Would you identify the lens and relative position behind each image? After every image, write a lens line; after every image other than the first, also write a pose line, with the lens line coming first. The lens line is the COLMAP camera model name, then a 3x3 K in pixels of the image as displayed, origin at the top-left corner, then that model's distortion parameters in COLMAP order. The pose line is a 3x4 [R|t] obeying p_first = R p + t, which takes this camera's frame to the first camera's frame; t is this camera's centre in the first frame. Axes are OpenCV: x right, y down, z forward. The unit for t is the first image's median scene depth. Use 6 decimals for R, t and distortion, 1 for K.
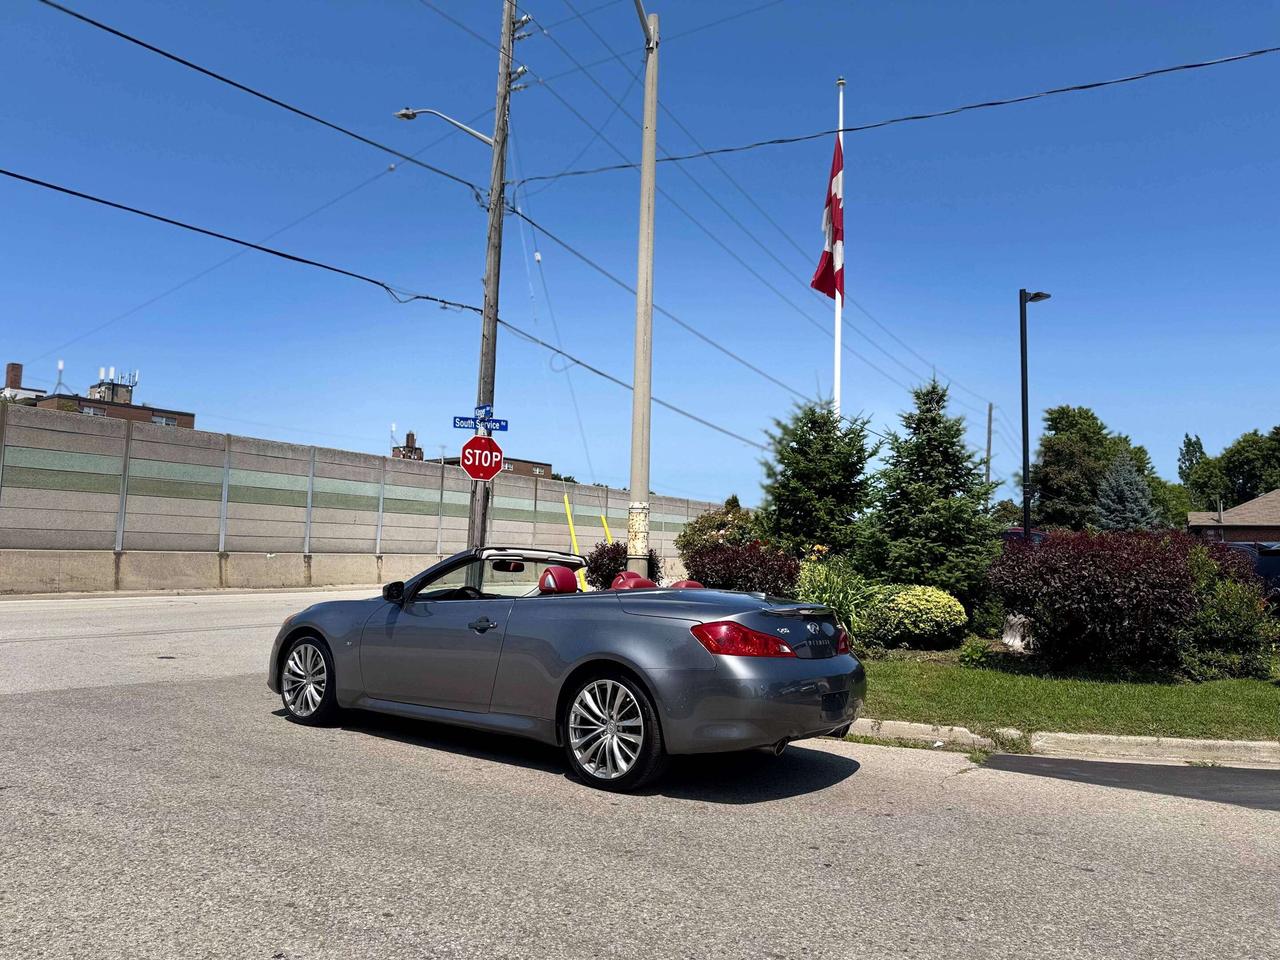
lens RADIAL K [[913.6, 0, 640.0], [0, 913.6, 480.0], [0, 0, 1]] dist [0.116217, -0.179823]
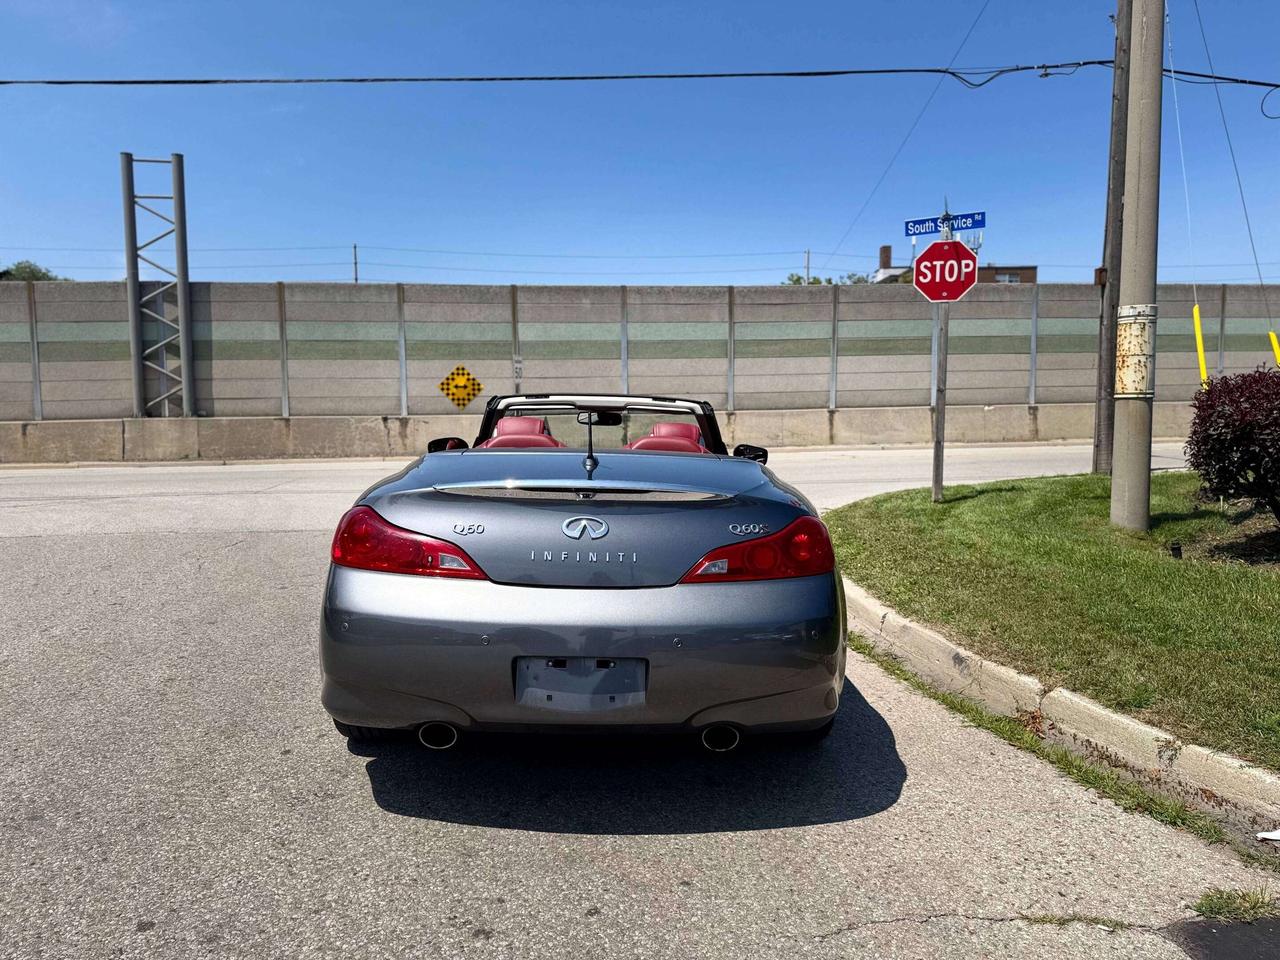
lens RADIAL K [[896.5, 0, 654.8], [0, 896.5, 492.0], [0, 0, 1]] dist [0.067964, -0.123598]
pose [[0.589181, 0.041297, -0.806945, 0.233345], [0.097184, 0.987821, 0.121512, 0.033474], [0.802135, -0.150014, 0.577992, 0.291088]]
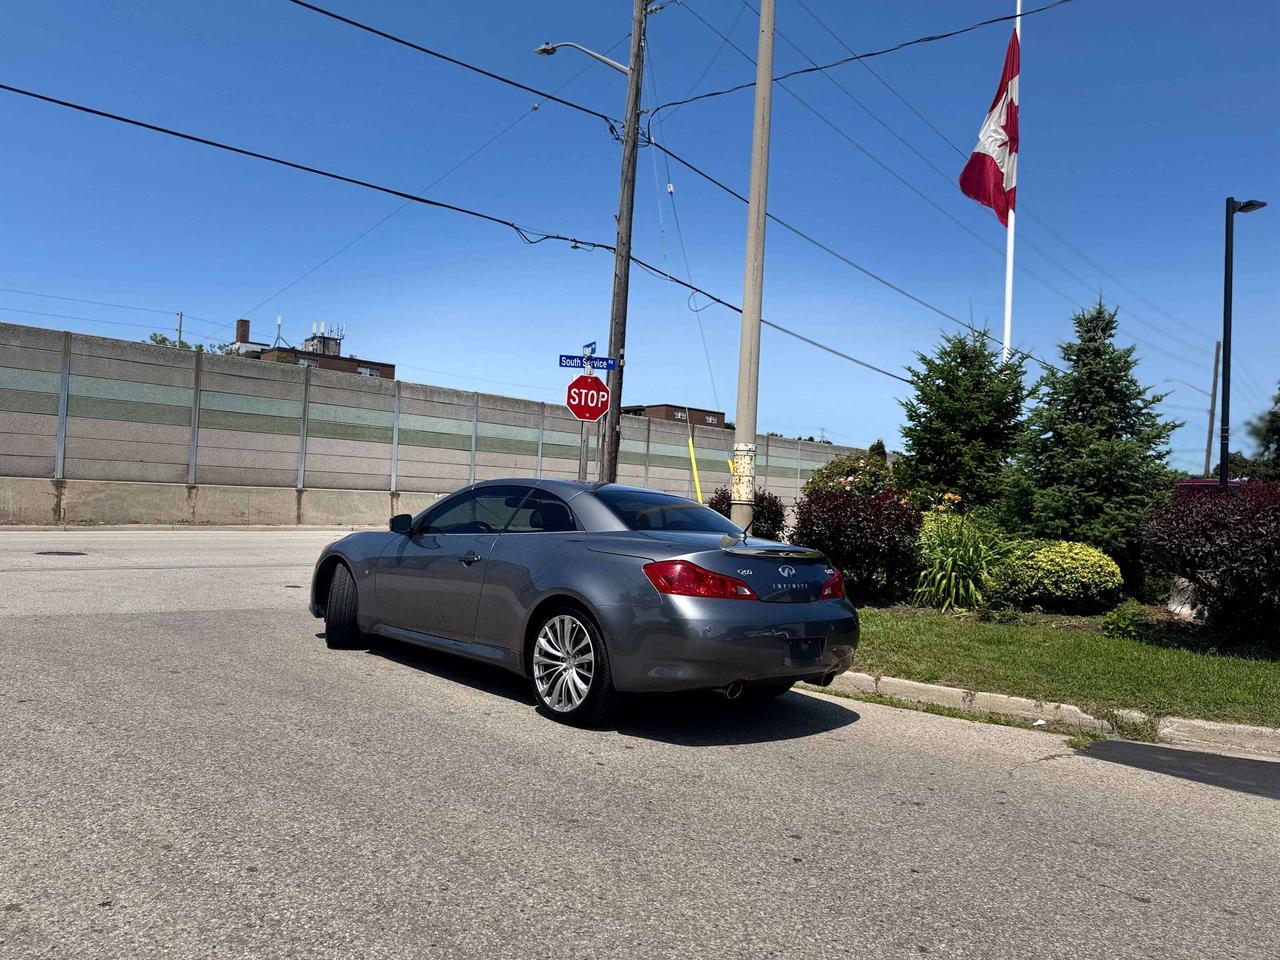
lens RADIAL K [[913.3, 0, 631.4], [0, 913.3, 484.8], [0, 0, 1]] dist [0.064115, -0.067595]
pose [[0.976617, 0.016989, -0.214317, 0.065718], [-0.004065, 0.998154, 0.060603, 0.007493], [0.214950, -0.058314, 0.974882, 0.049269]]
